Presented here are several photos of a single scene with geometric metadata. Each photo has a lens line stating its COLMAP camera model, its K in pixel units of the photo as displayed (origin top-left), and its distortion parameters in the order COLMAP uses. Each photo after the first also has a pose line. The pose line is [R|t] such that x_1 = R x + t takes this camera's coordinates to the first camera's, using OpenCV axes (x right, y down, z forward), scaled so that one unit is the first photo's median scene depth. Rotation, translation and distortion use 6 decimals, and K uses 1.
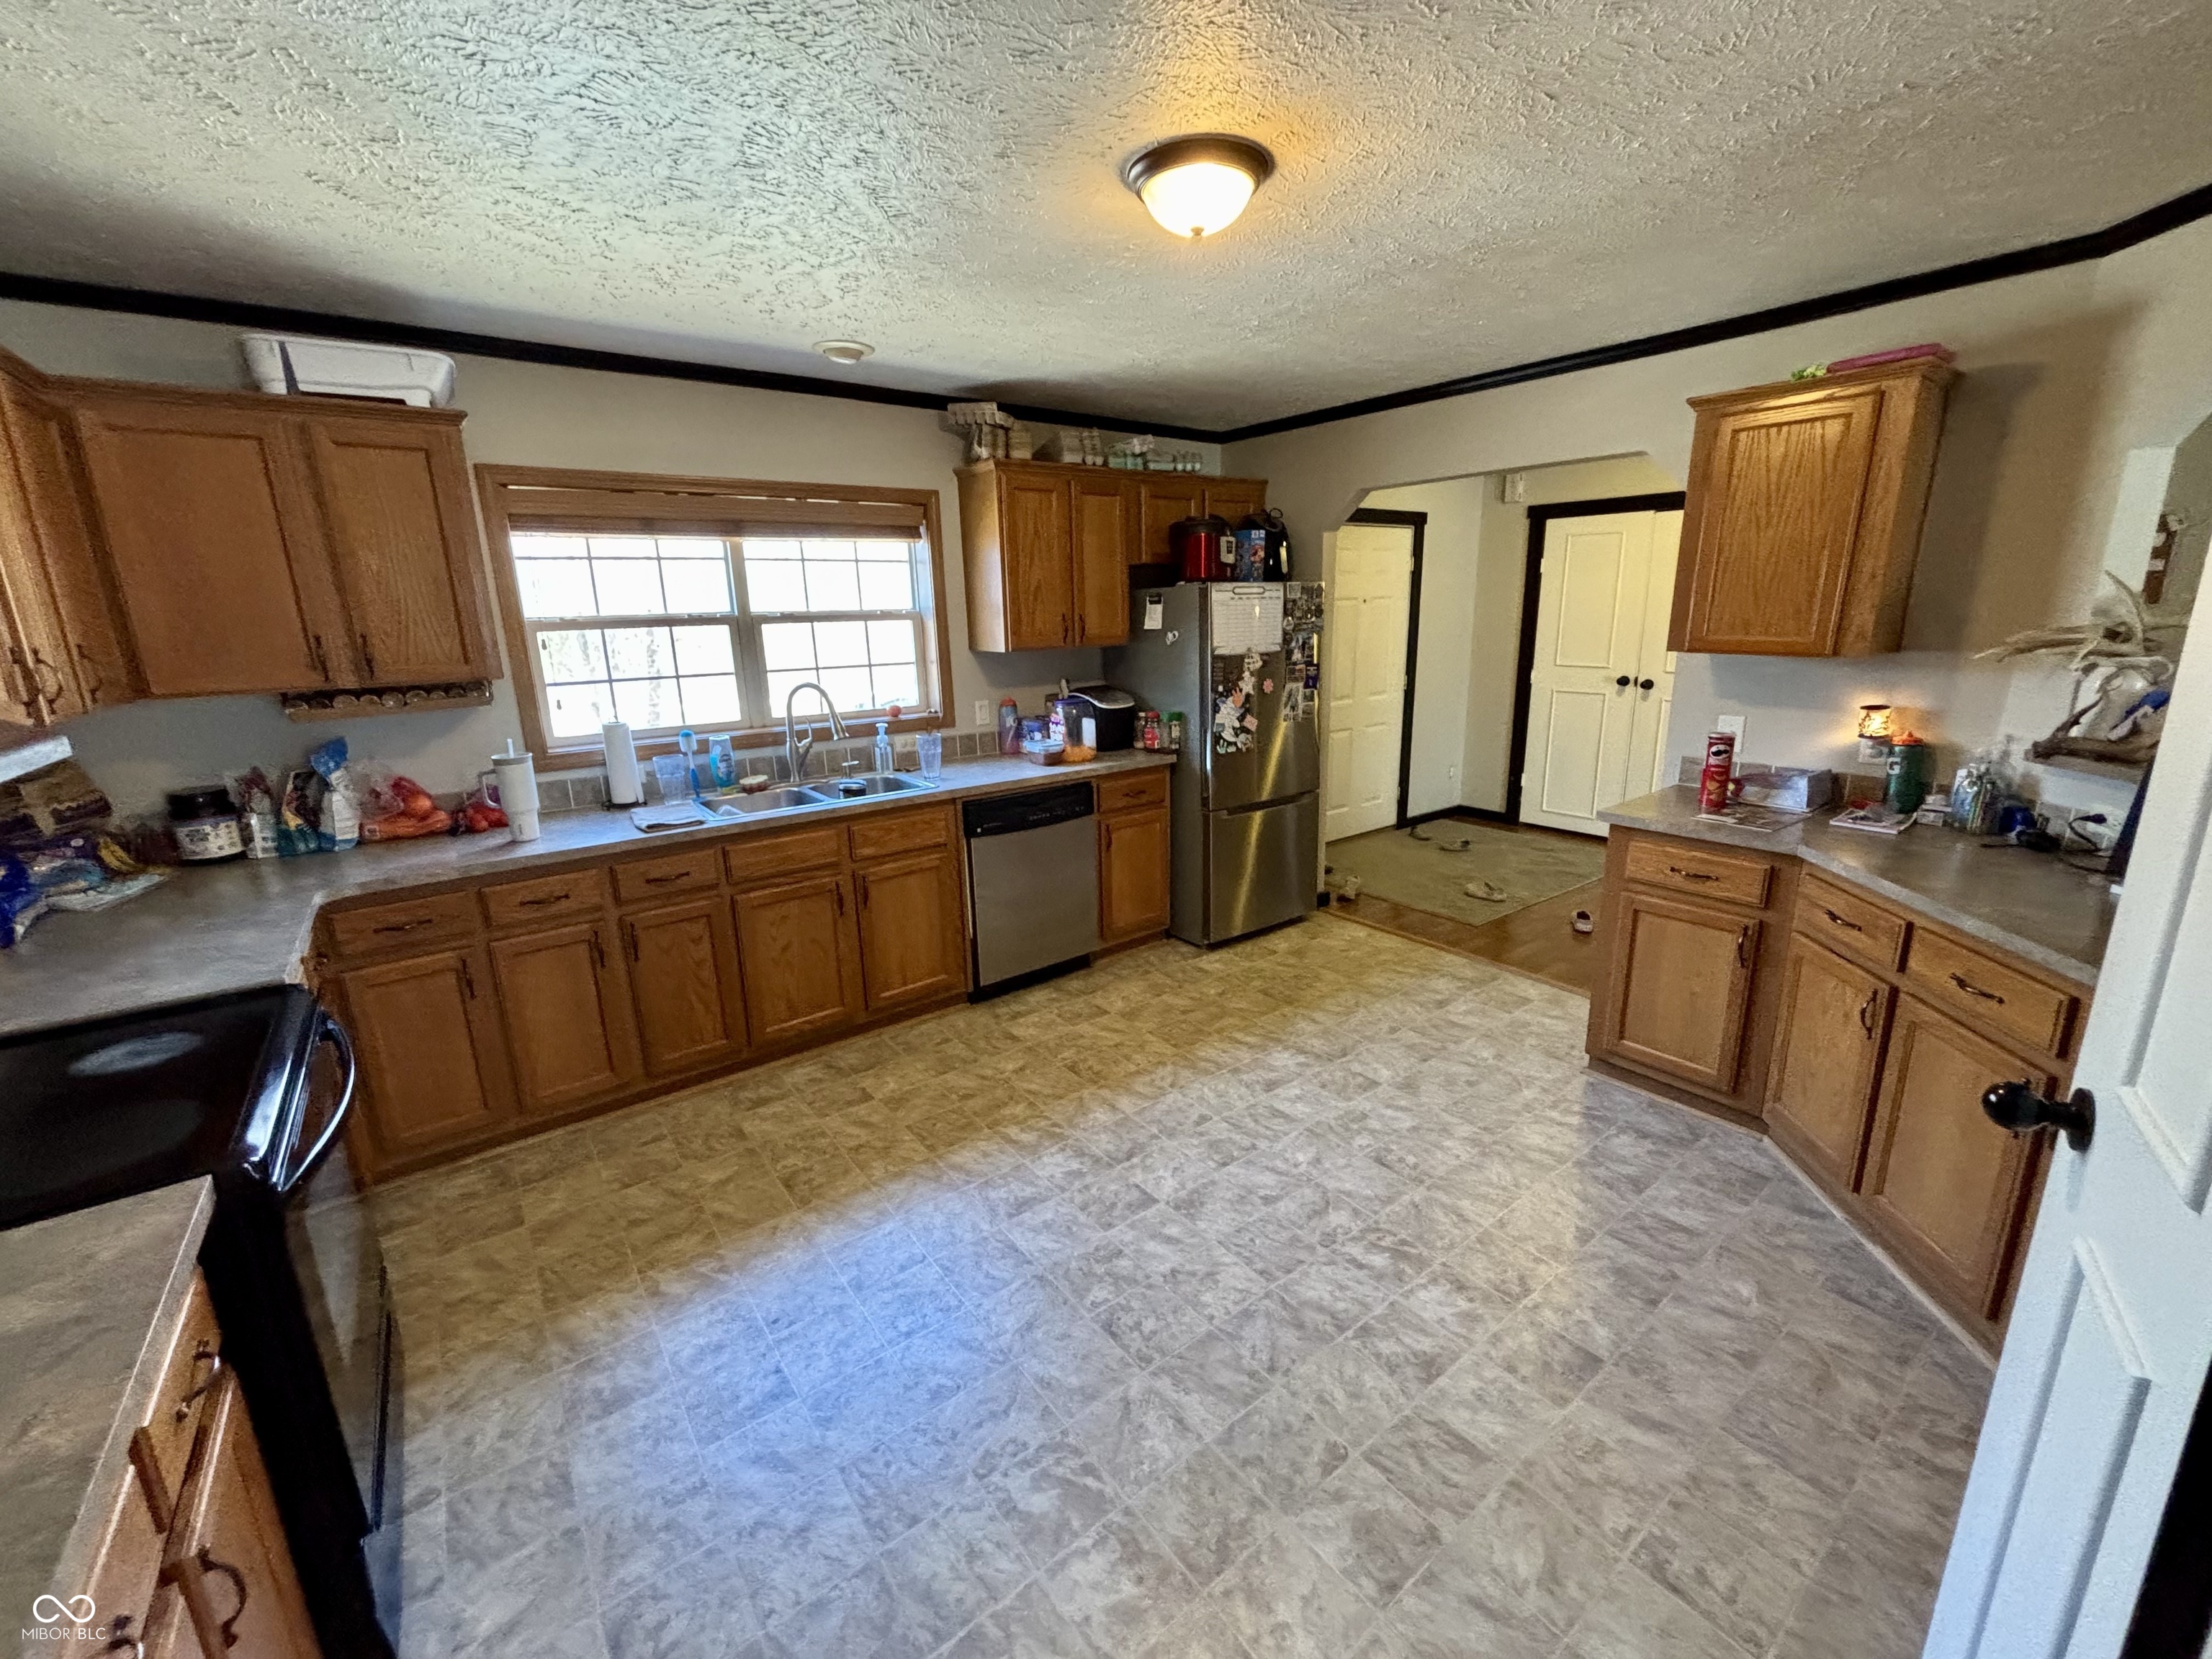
lens RADIAL K [[896.3, 0, 1107.2], [0, 896.3, 827.3], [0, 0, 1]] dist [-0.000661, -0.000020]
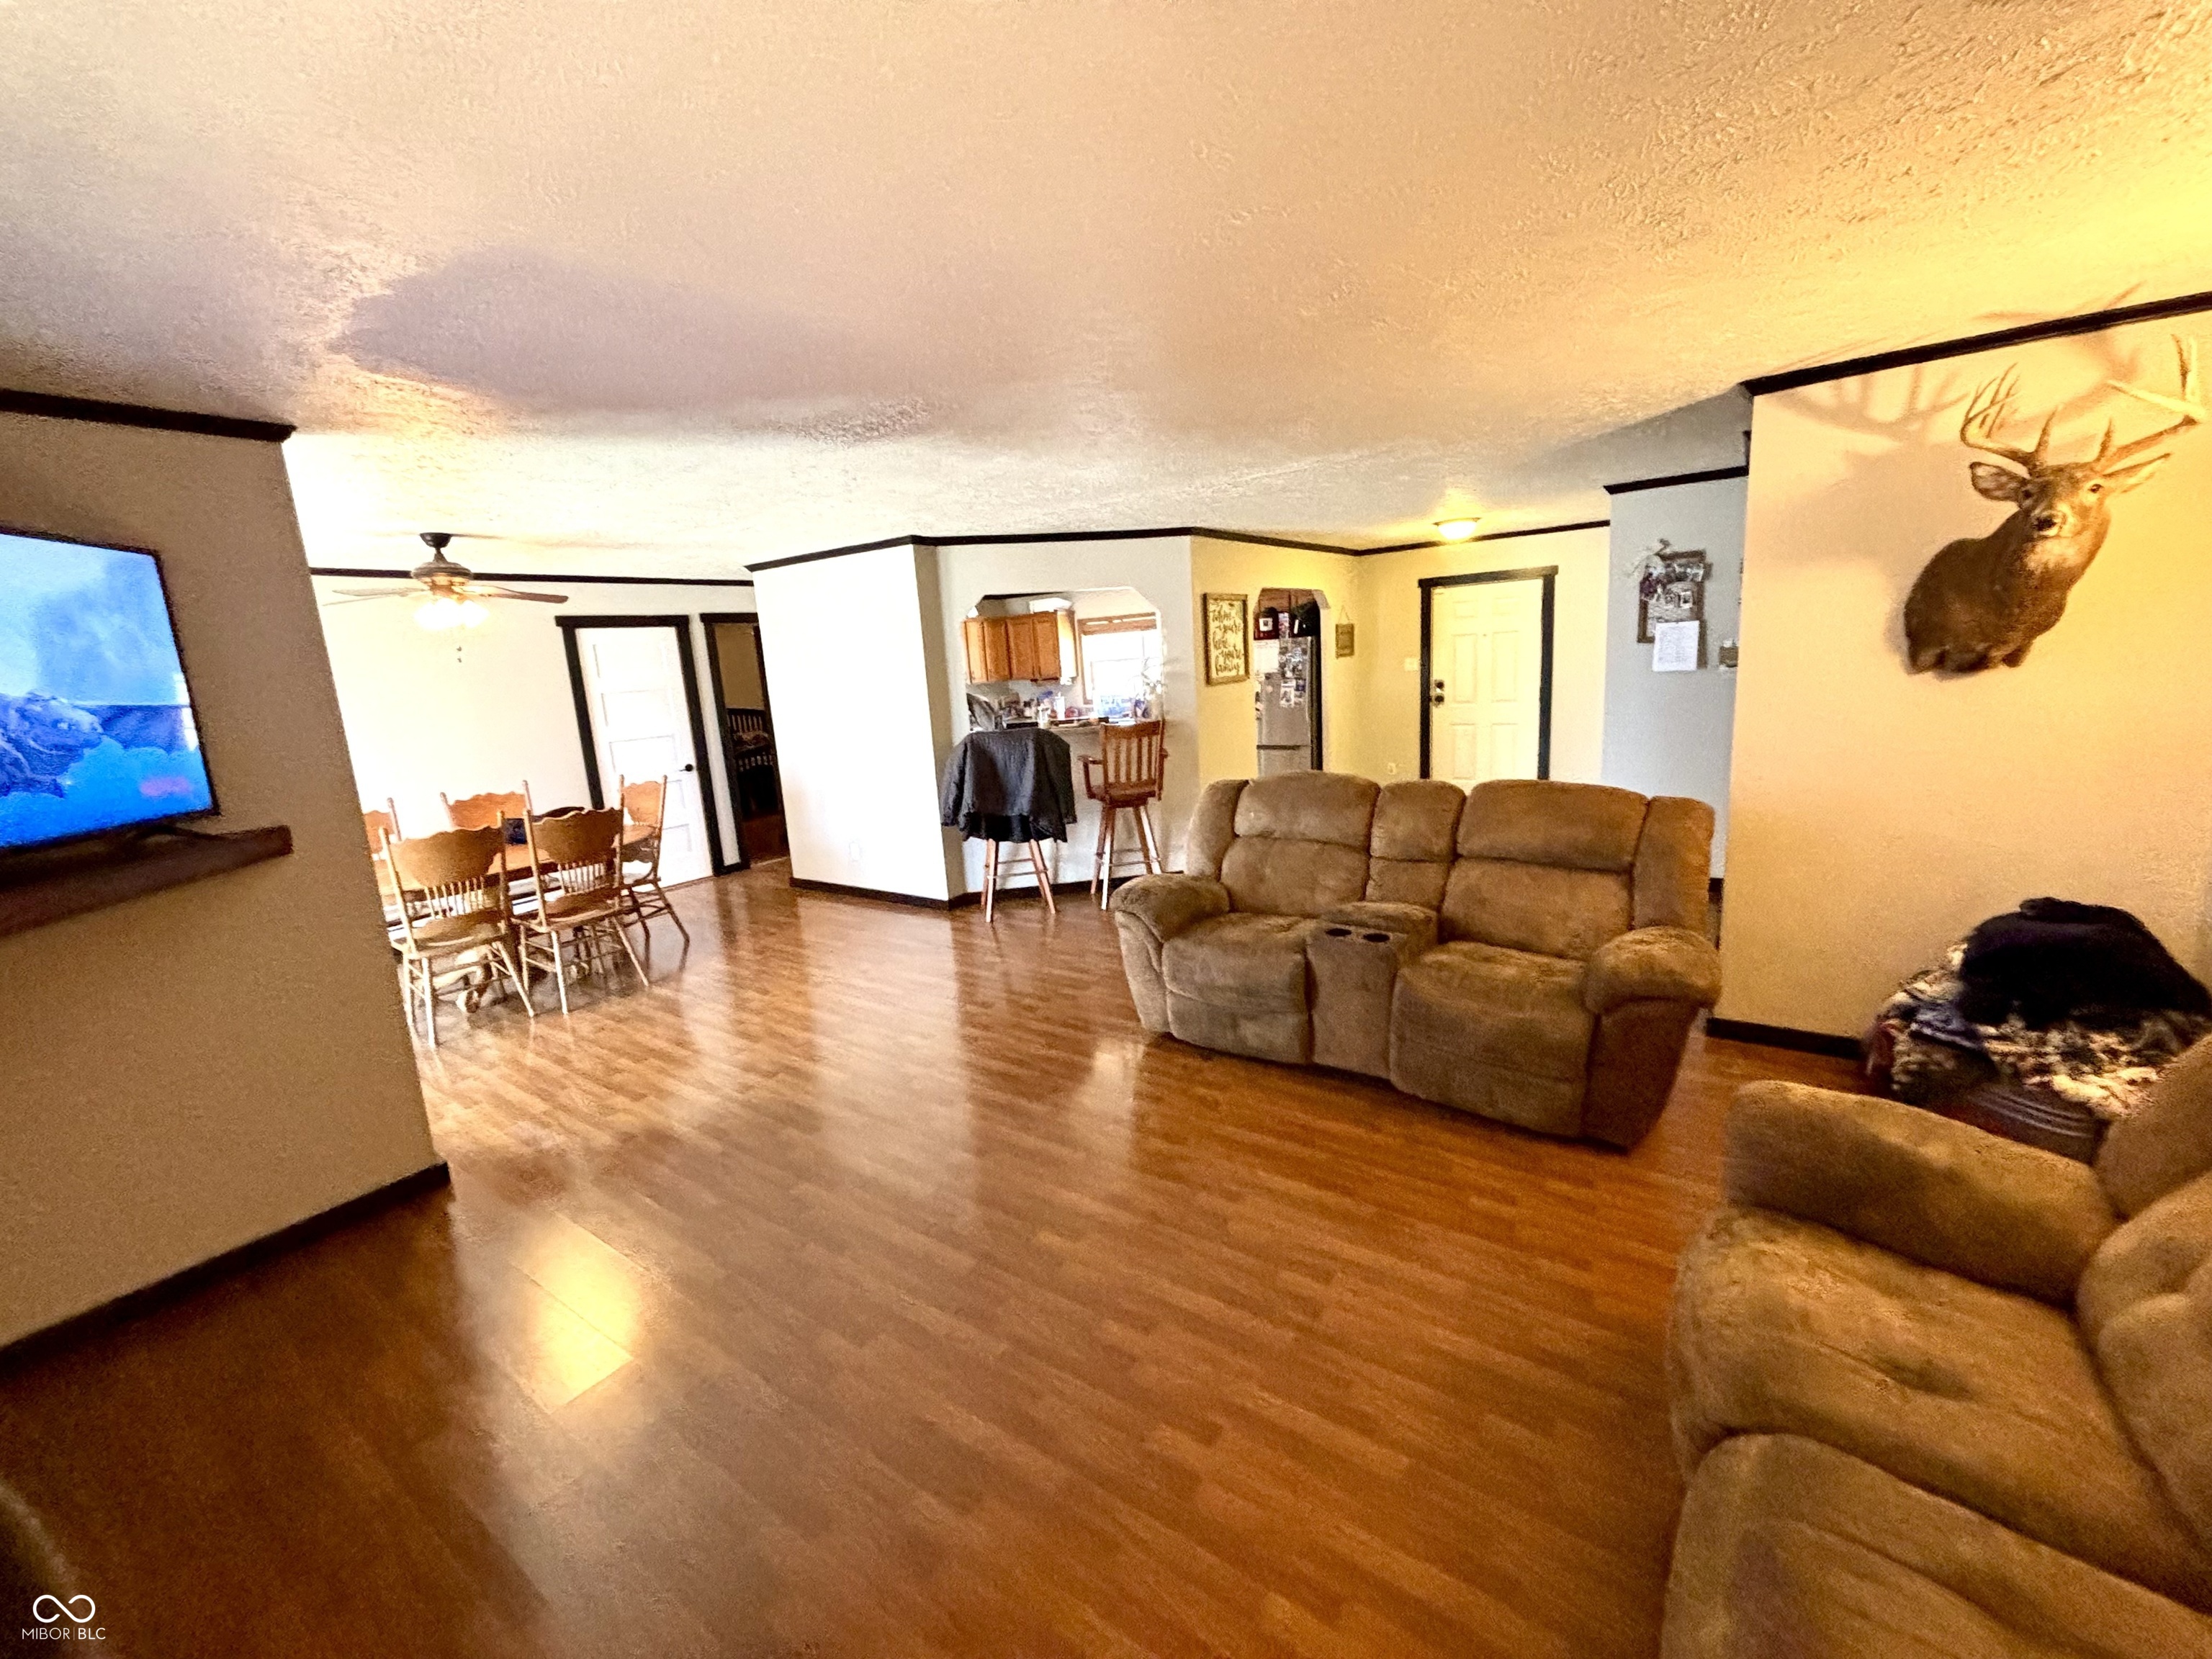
lens RADIAL K [[896.3, 0, 1106.5], [0, 896.3, 832.0], [0, 0, 1]] dist [-0.000661, -0.000020]
pose [[0.307601, 0.171937, -0.935852, 2.023273], [-0.174192, 0.977093, 0.122260, -0.024741], [0.935435, 0.125410, 0.330505, 0.018250]]
